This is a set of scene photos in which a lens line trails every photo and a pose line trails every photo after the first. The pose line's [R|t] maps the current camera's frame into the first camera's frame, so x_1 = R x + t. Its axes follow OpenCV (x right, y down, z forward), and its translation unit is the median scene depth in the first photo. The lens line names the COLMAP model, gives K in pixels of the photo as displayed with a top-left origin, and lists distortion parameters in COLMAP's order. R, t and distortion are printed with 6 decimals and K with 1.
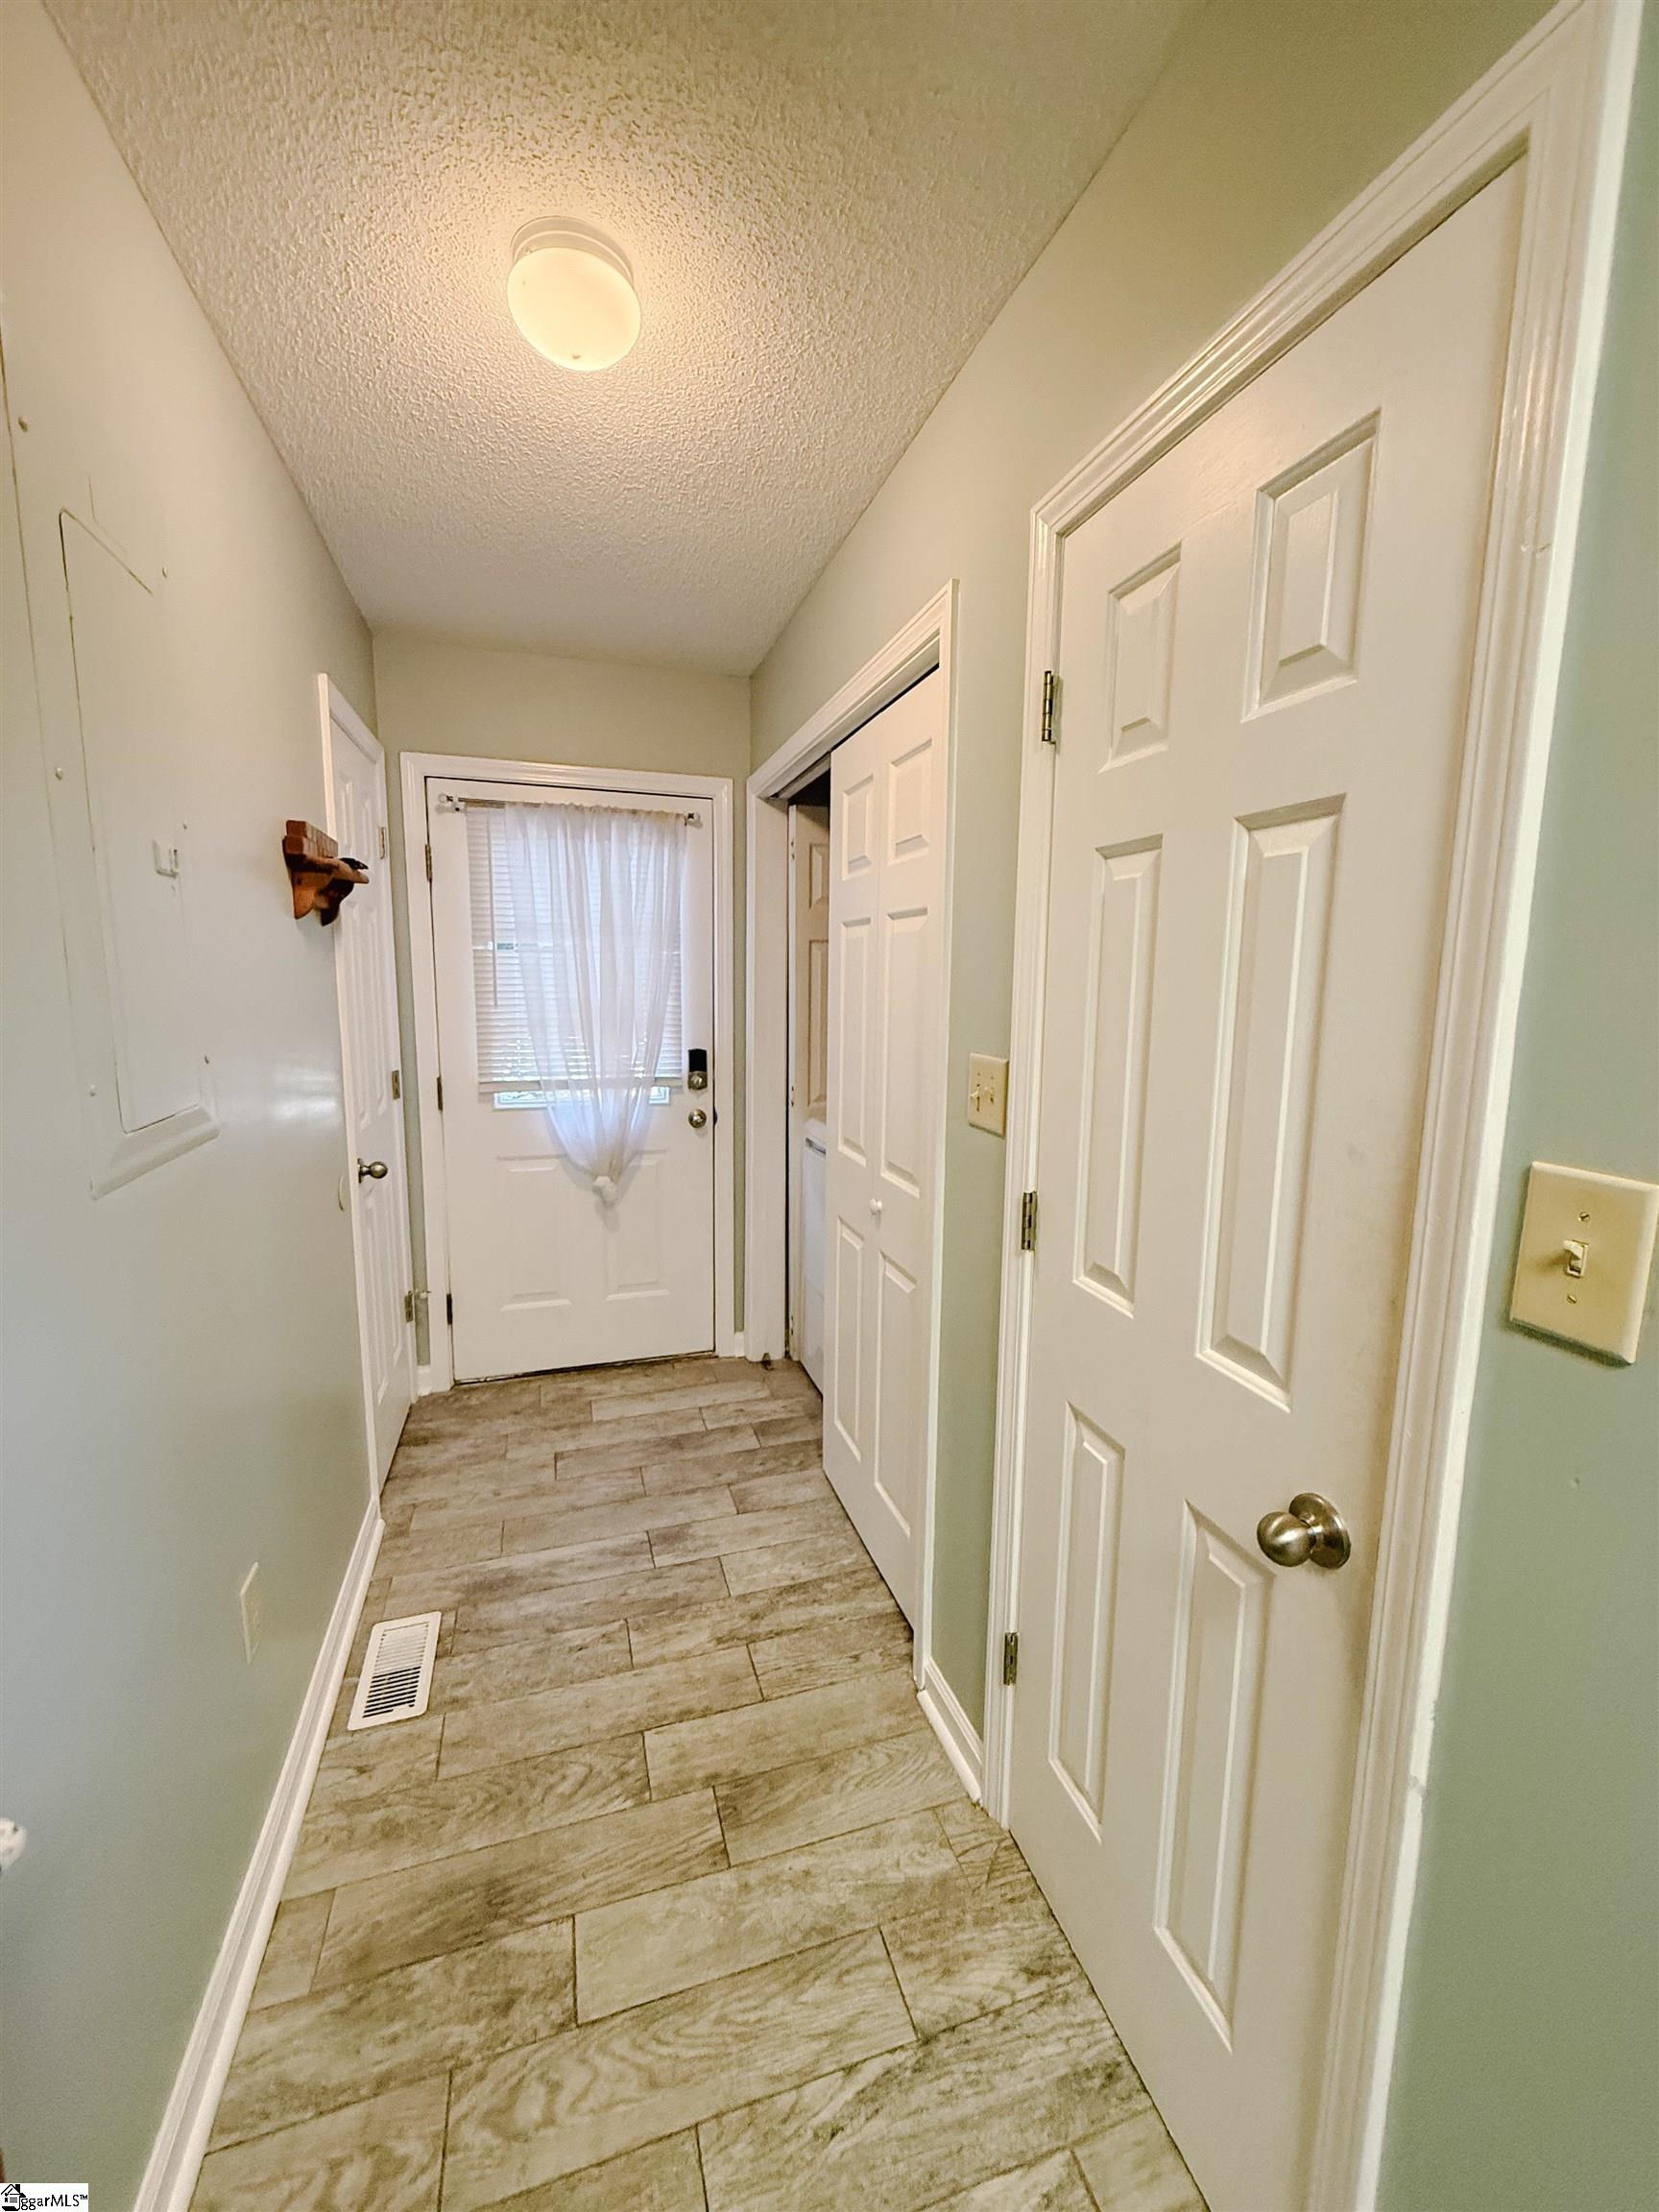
lens RADIAL K [[872.9, 0, 827.2], [0, 872.9, 1103.6], [0, 0, 1]] dist [0.000757, 0.000046]
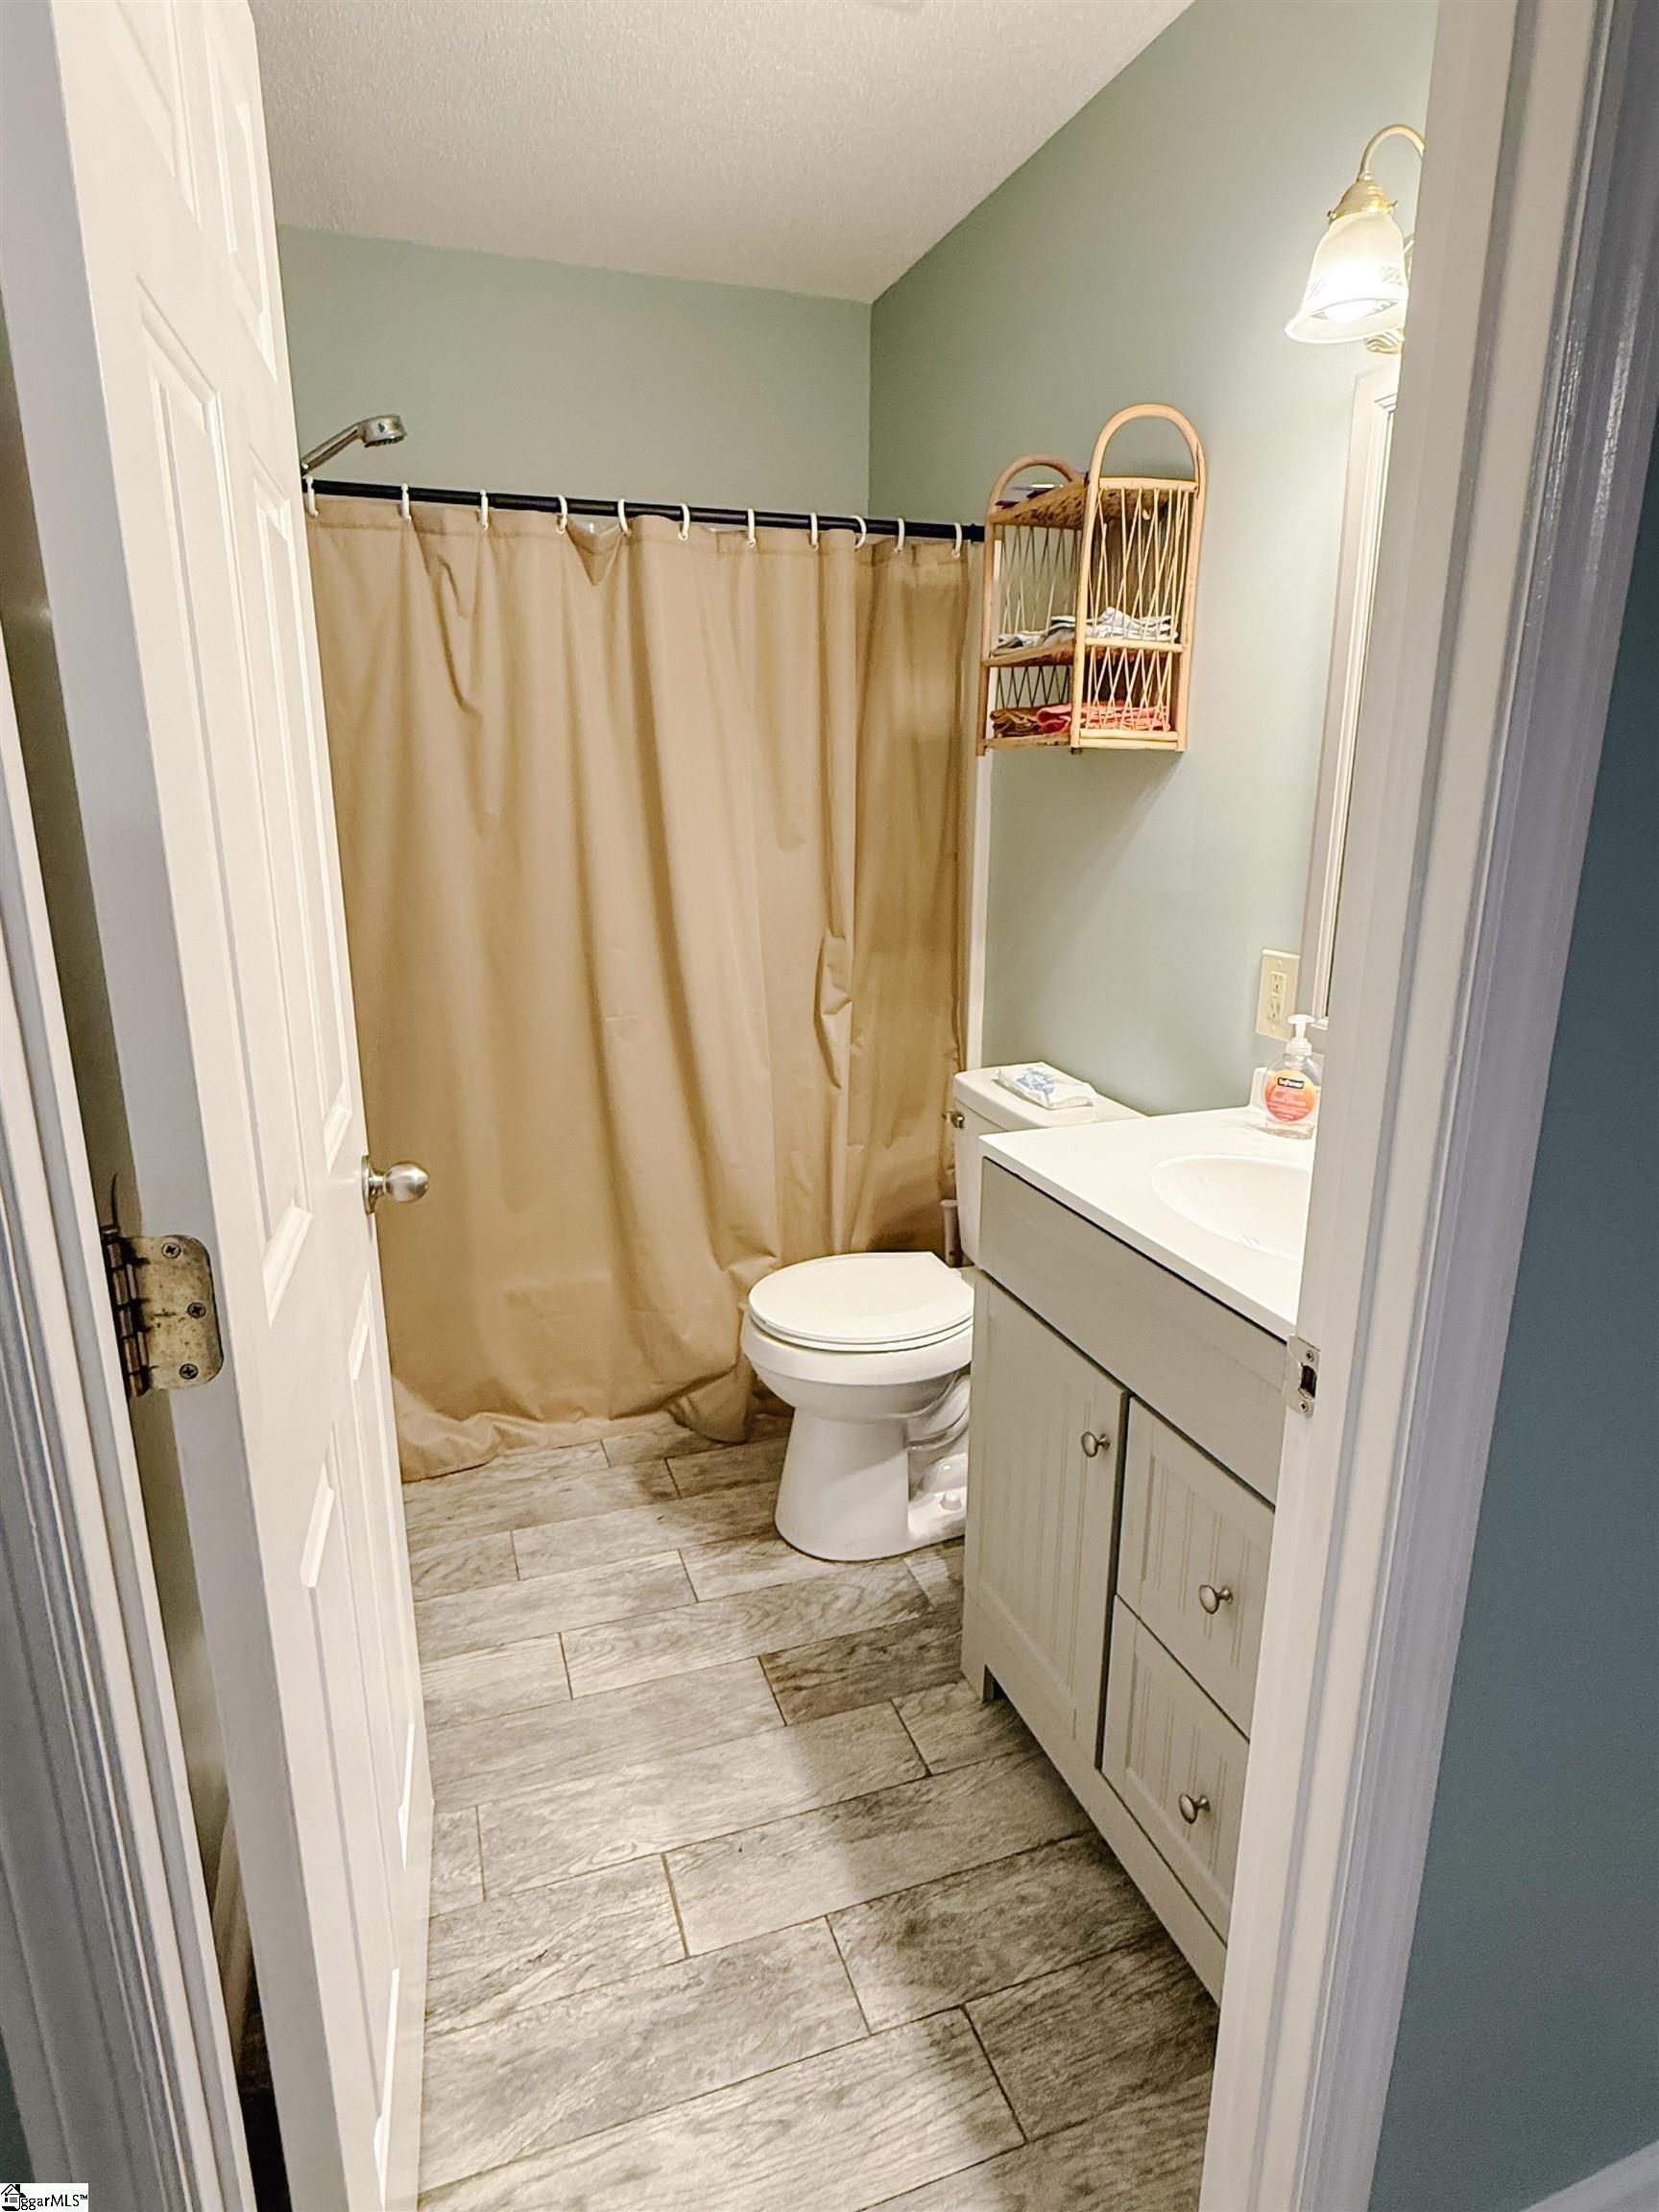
lens RADIAL K [[1218.5, 0, 825.6], [0, 1218.5, 1105.9], [0, 0, 1]] dist [-0.001682, -0.000287]
pose [[-0.999501, 0.003434, -0.031415, -0.258548], [-0.009274, 0.918435, 0.395463, -0.169069], [0.030211, 0.395557, -0.917945, 1.833019]]
